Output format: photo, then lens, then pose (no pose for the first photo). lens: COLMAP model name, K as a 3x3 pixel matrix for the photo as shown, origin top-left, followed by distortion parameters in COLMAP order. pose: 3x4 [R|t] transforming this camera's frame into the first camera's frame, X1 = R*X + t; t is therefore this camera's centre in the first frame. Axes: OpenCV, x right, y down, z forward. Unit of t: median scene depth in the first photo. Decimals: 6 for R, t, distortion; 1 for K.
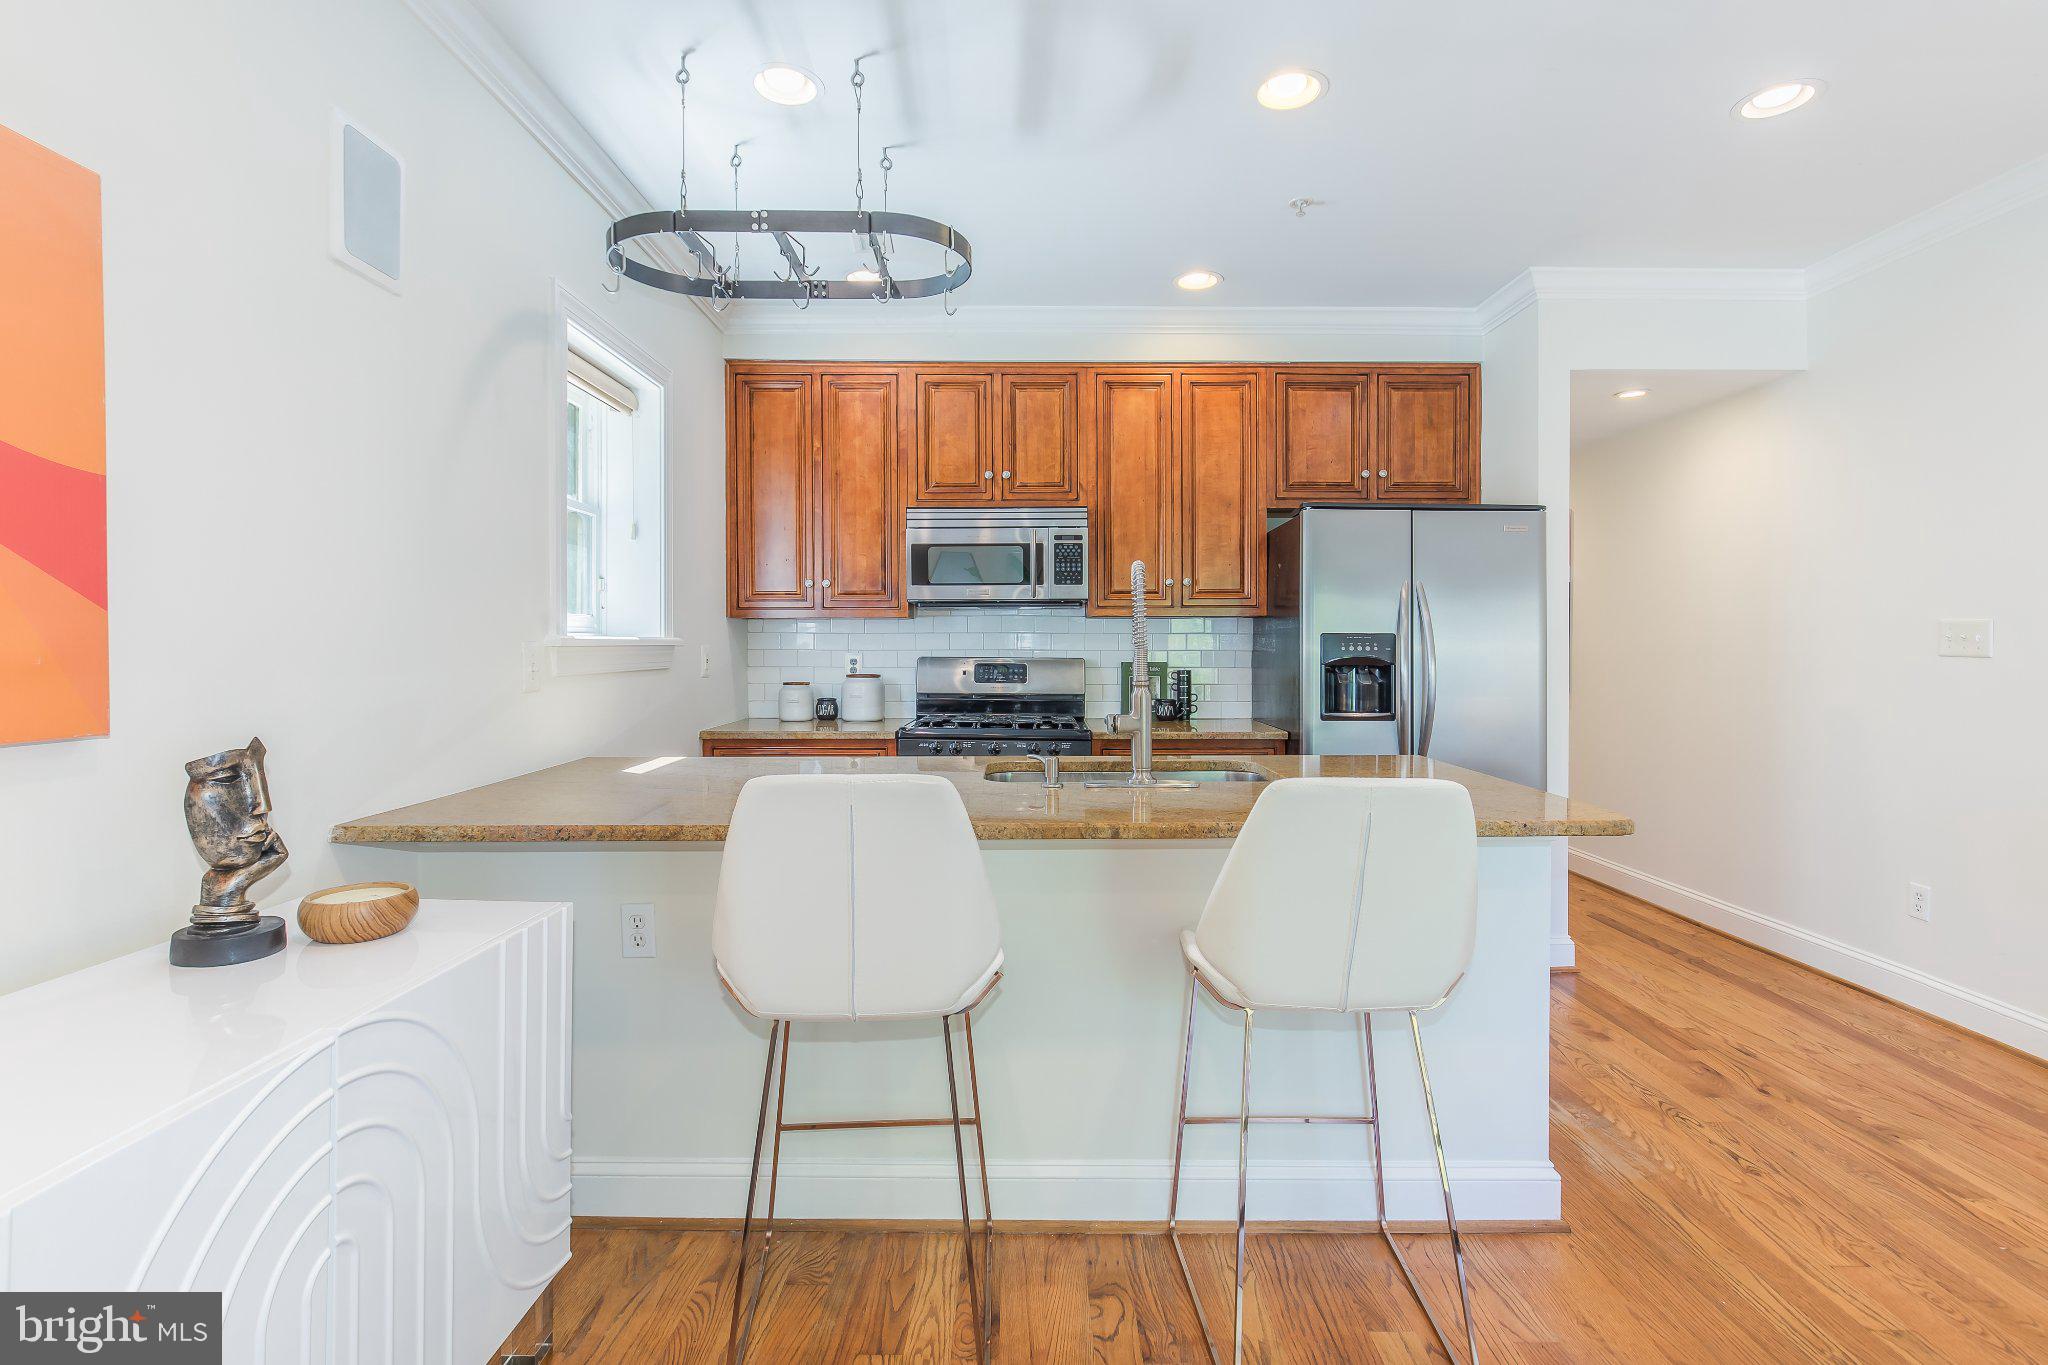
lens RADIAL K [[950.7, 0, 1029.5], [0, 950.7, 653.7], [0, 0, 1]] dist [-0.017234, 0.006457]
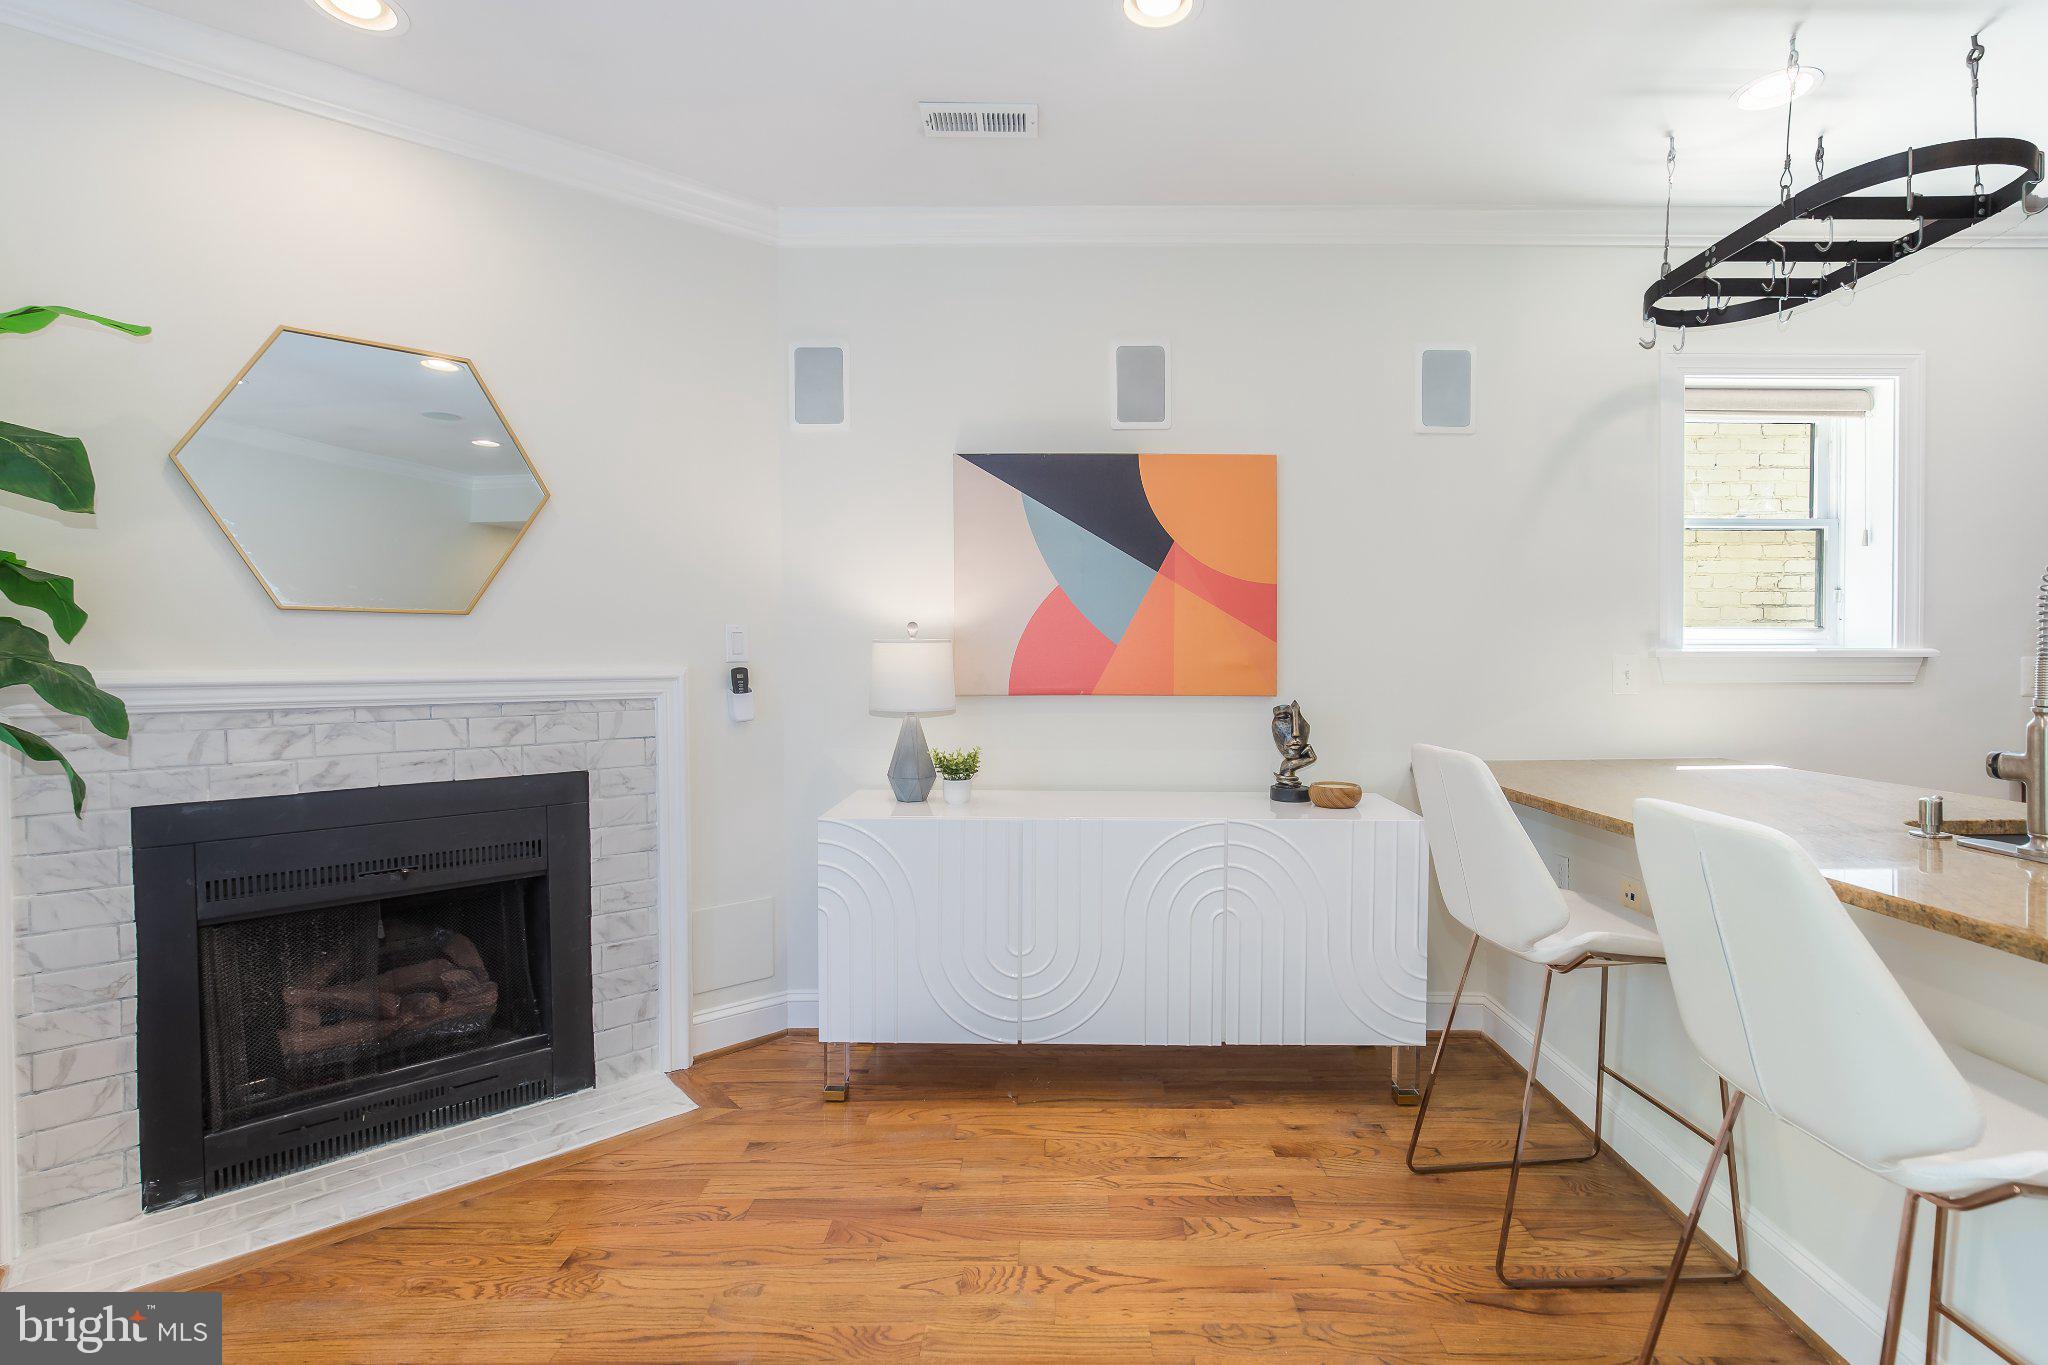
lens RADIAL K [[950.7, 0, 1081.0], [0, 950.7, 670.9], [0, 0, 1]] dist [-0.017234, 0.006457]
pose [[0.013444, 0.010438, -0.999855, 0.494575], [-0.008349, 0.999912, 0.010326, 0.001587], [0.999875, 0.008209, 0.013530, 0.181502]]
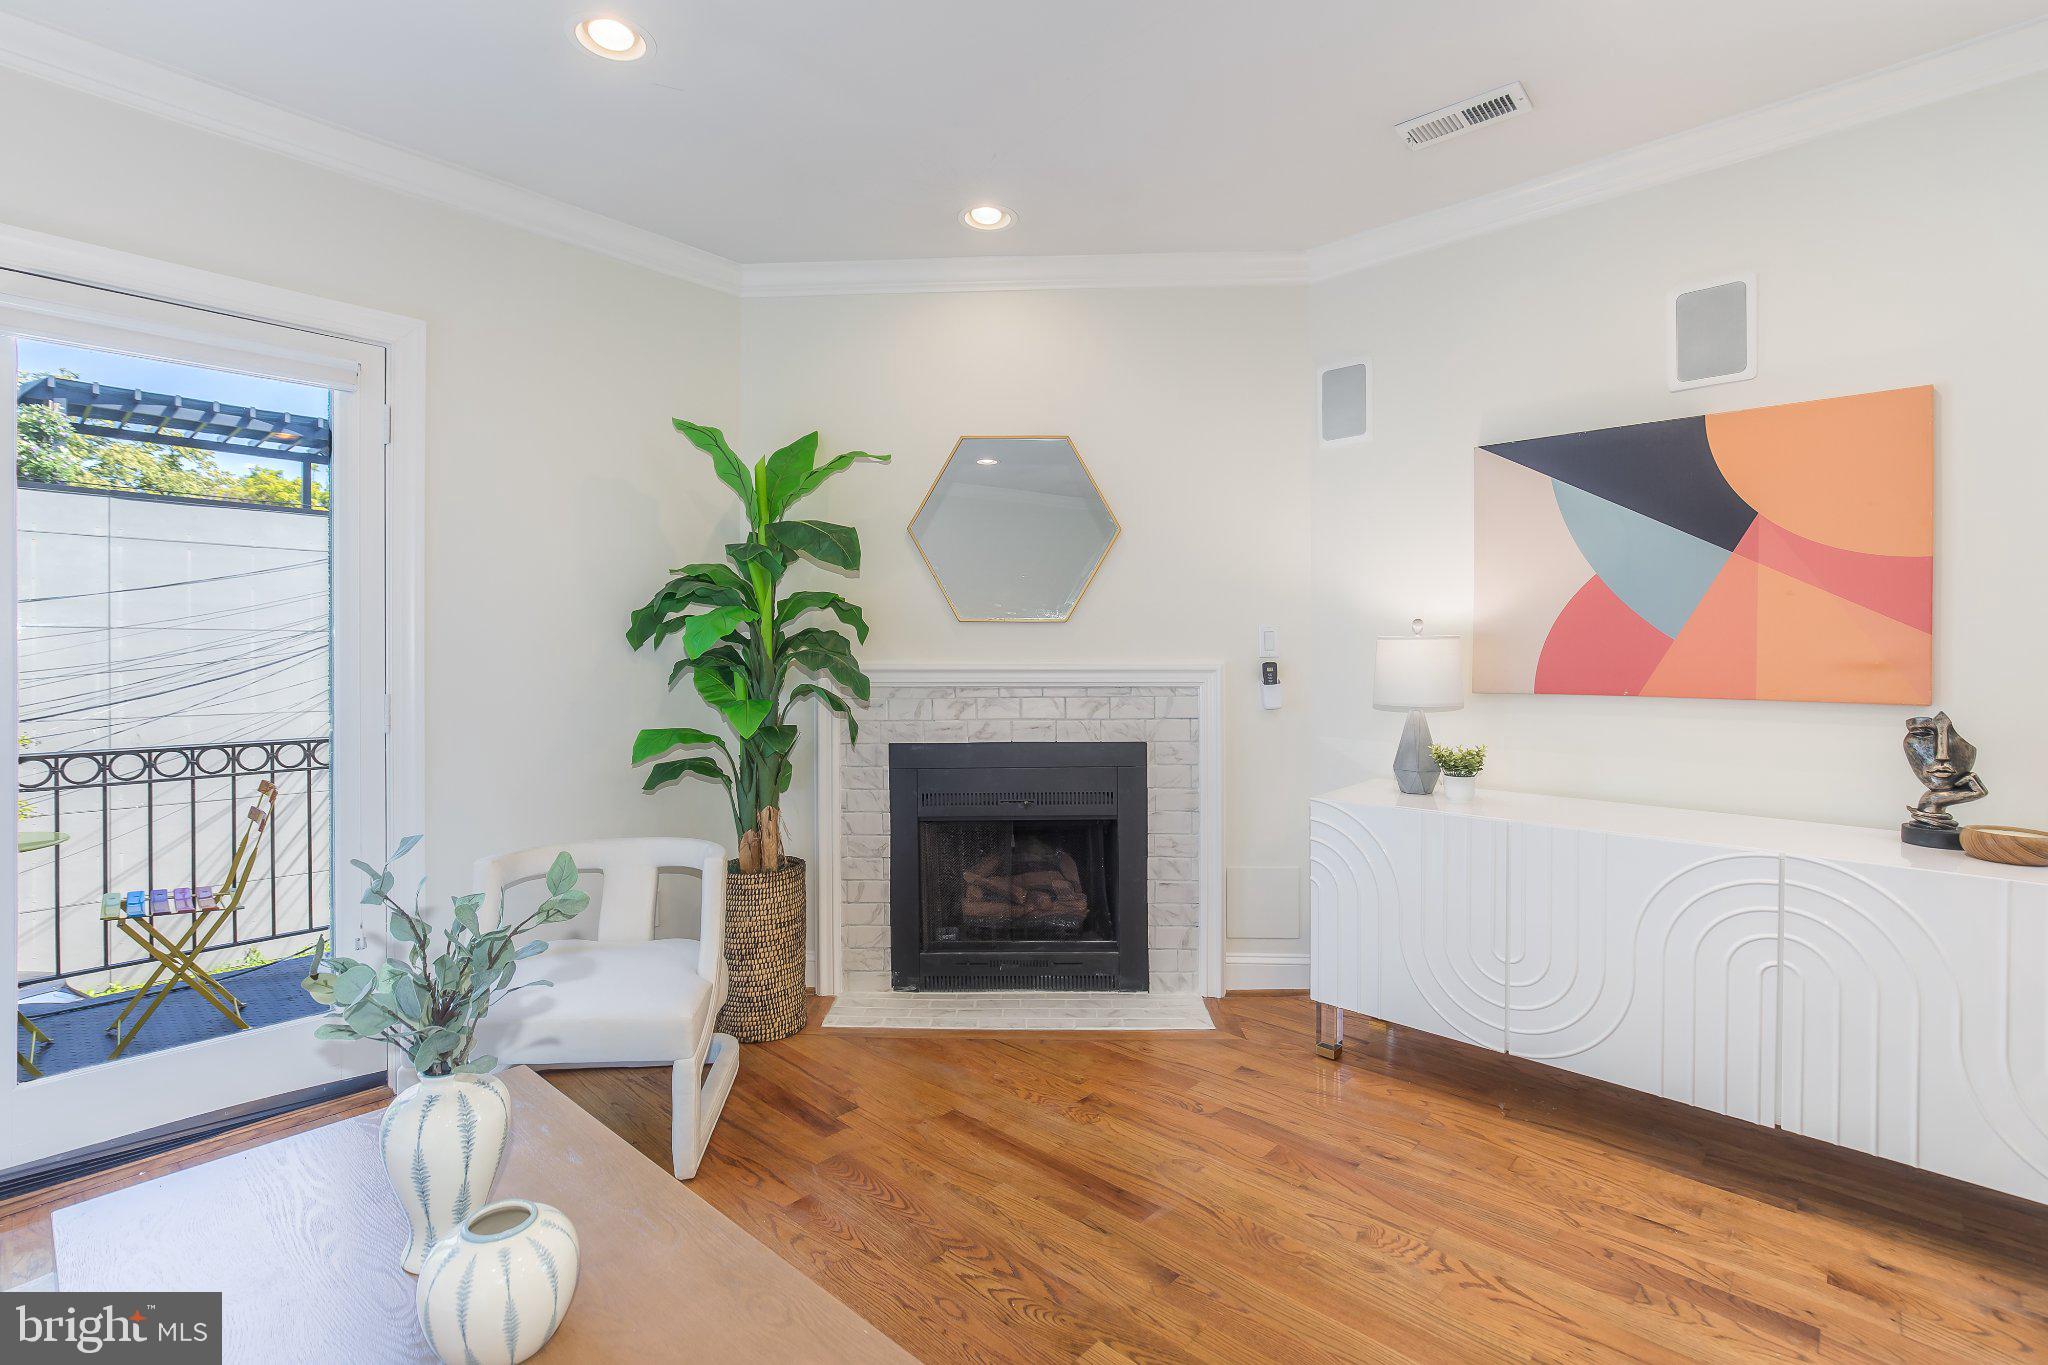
lens RADIAL K [[950.7, 0, 1033.5], [0, 950.7, 660.4], [0, 0, 1]] dist [-0.017234, 0.006457]
pose [[-0.676397, 0.004075, -0.736526, 0.520883], [-0.008934, 0.999866, 0.013737, -0.002387], [0.736483, 0.015872, -0.676269, 0.353223]]
